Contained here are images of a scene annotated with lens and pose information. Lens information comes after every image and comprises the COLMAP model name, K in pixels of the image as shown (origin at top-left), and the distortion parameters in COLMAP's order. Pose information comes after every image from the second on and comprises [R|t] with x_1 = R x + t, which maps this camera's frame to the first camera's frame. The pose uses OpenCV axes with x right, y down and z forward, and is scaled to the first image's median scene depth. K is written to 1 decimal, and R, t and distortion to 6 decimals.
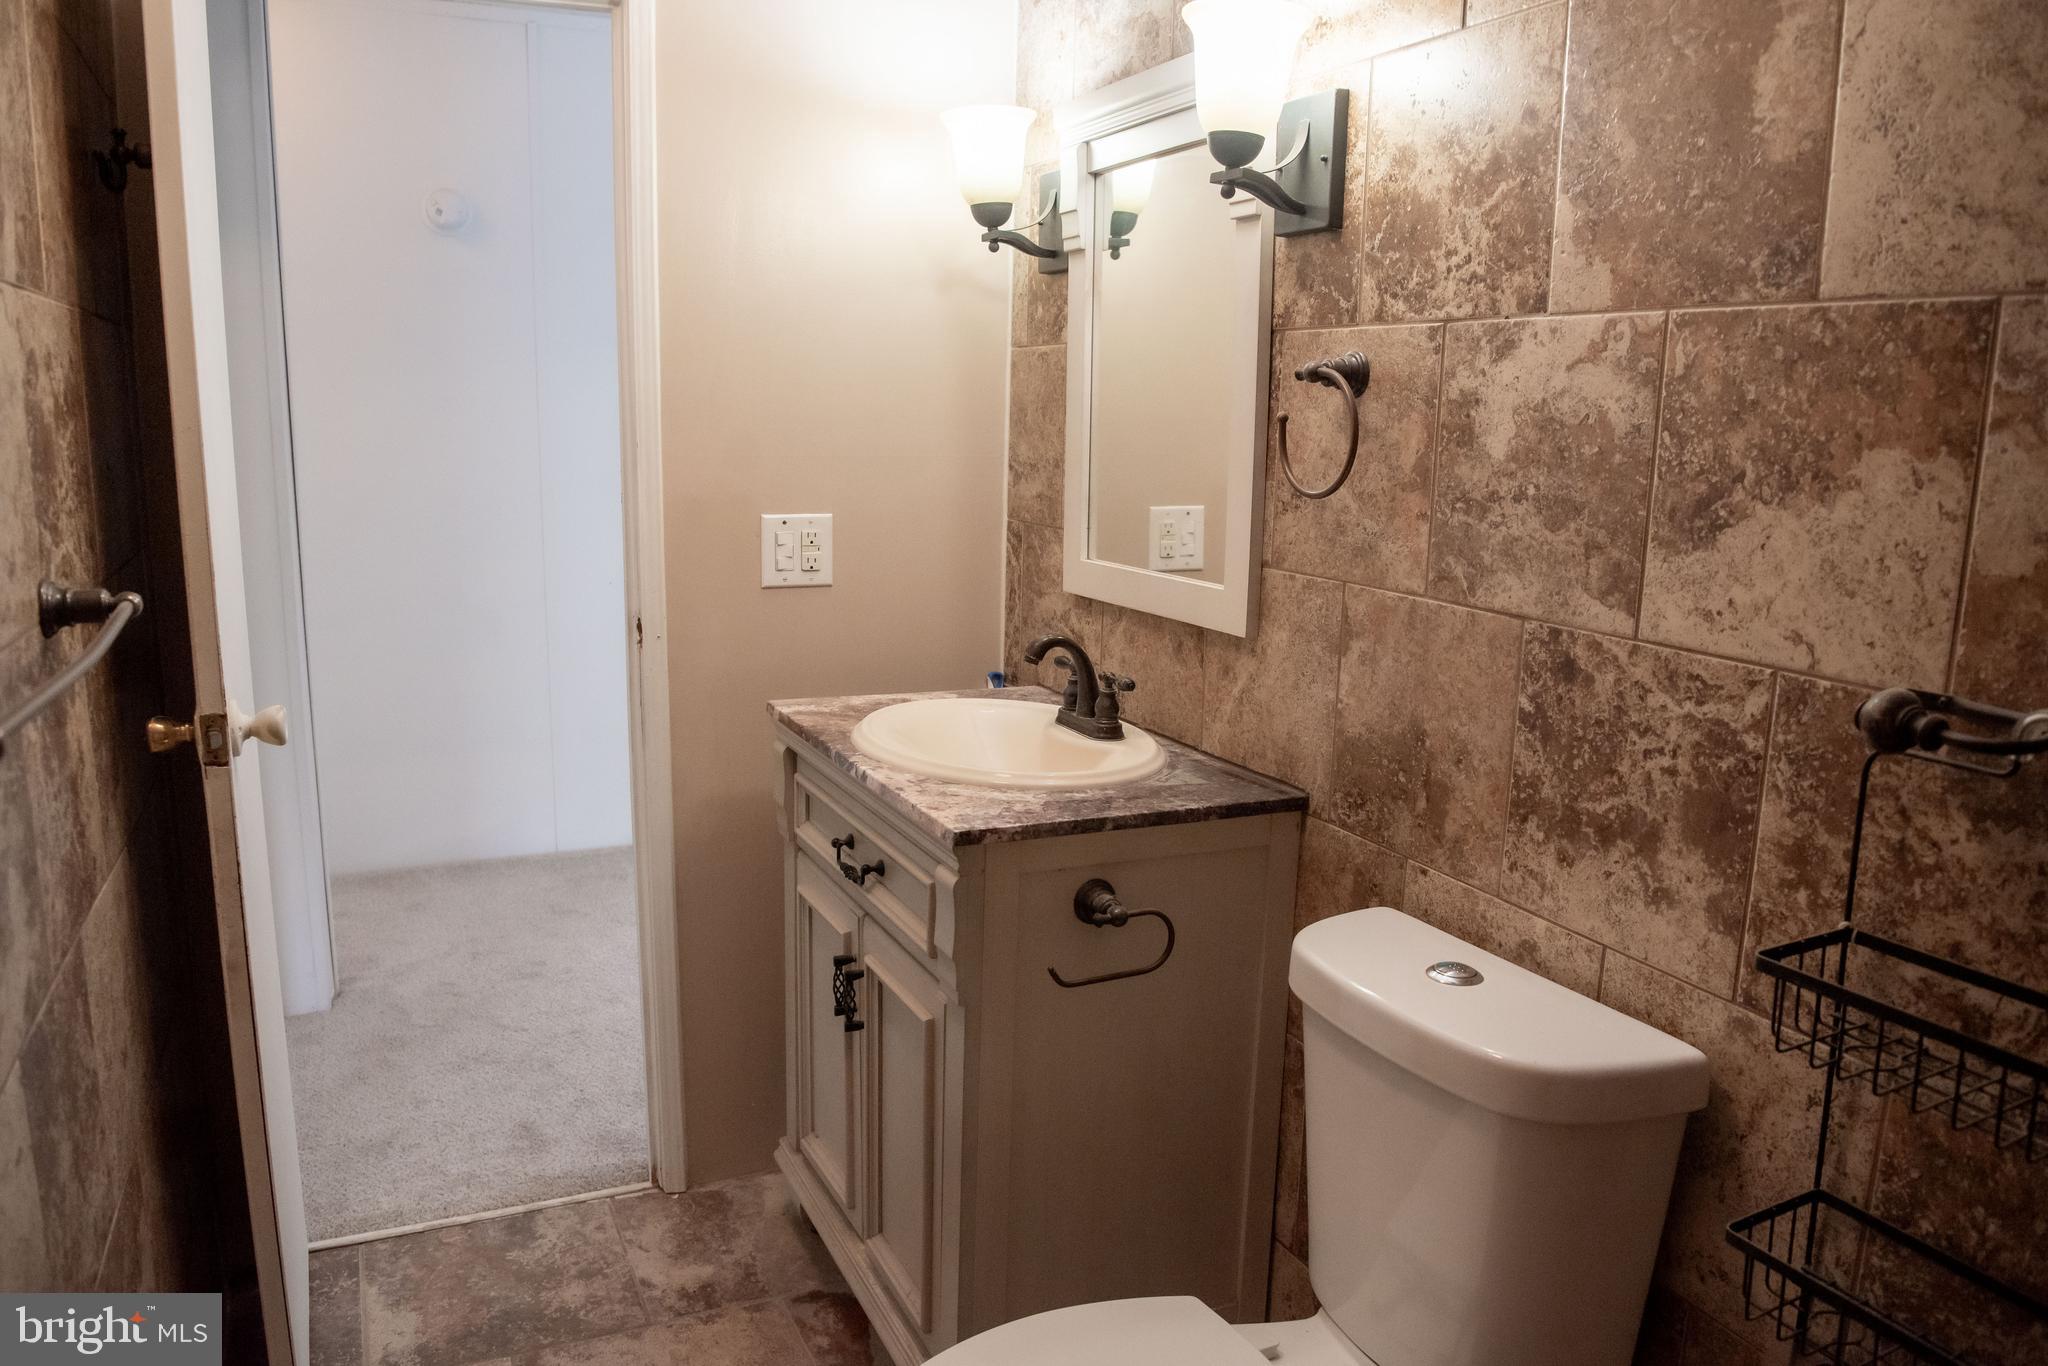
lens RADIAL K [[1447.0, 0, 1024.0], [0, 1447.0, 683.0], [0, 0, 1]] dist [-0.001385, -0.000220]
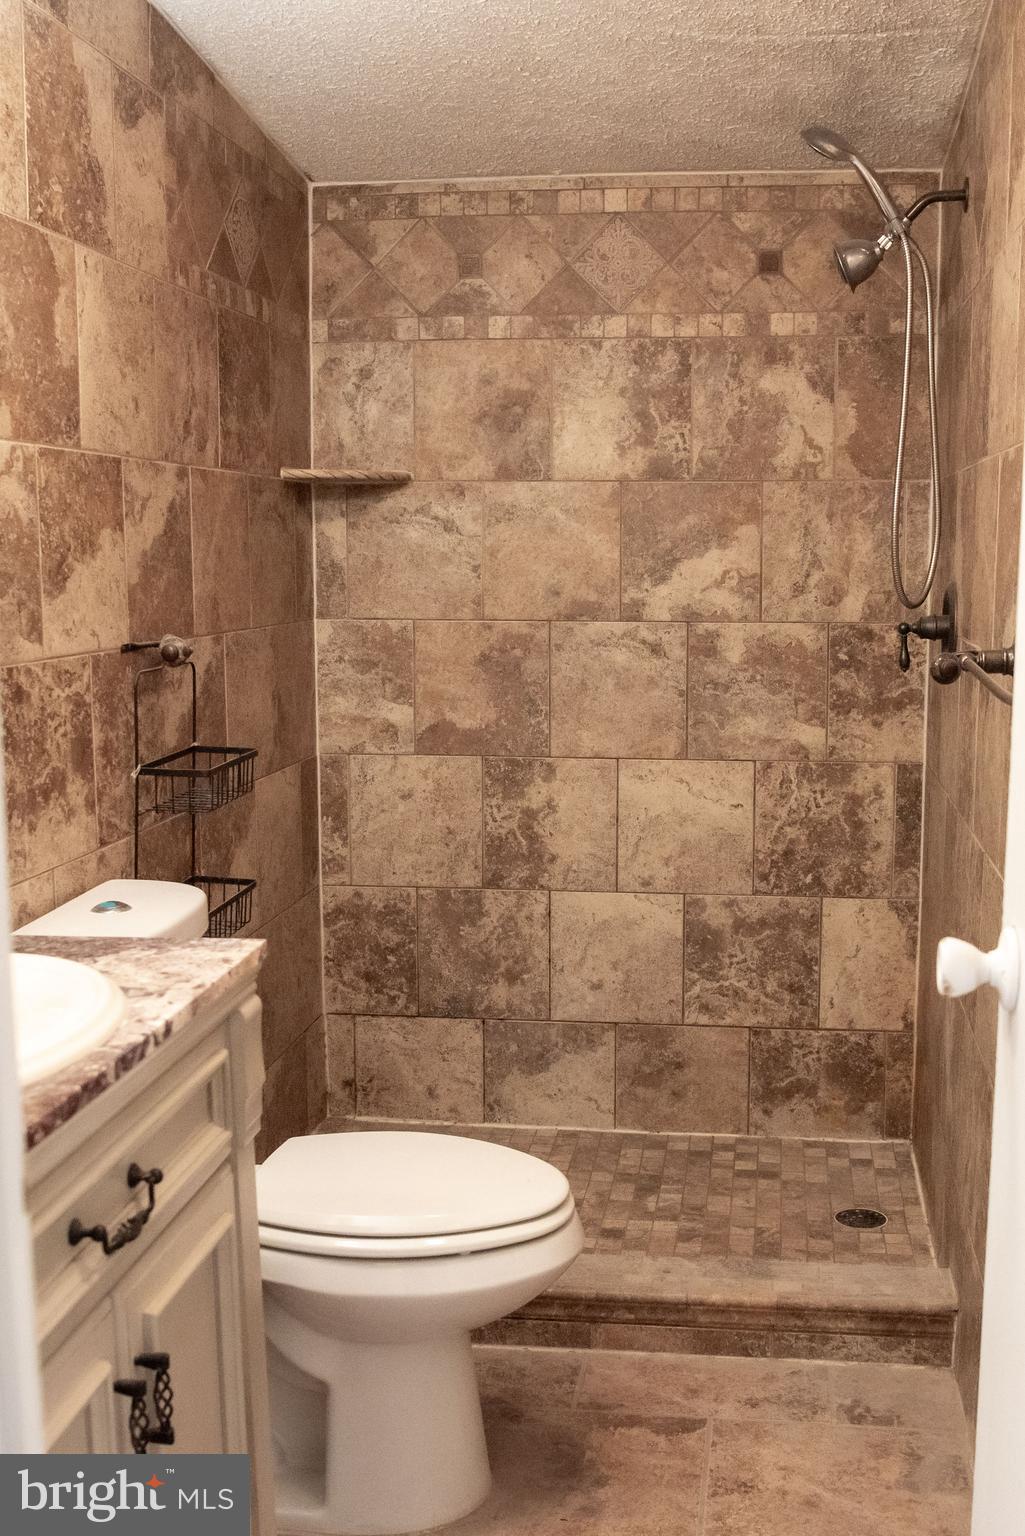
lens RADIAL K [[1543.2, 0, 512.5], [0, 1543.2, 768.0], [0, 0, 1]] dist [-0.000183, -0.000583]
pose [[-0.810206, -0.104062, 0.576834, -0.932771], [0.098836, 0.945768, 0.309441, -0.379341], [-0.577752, 0.307723, -0.755982, 2.000995]]
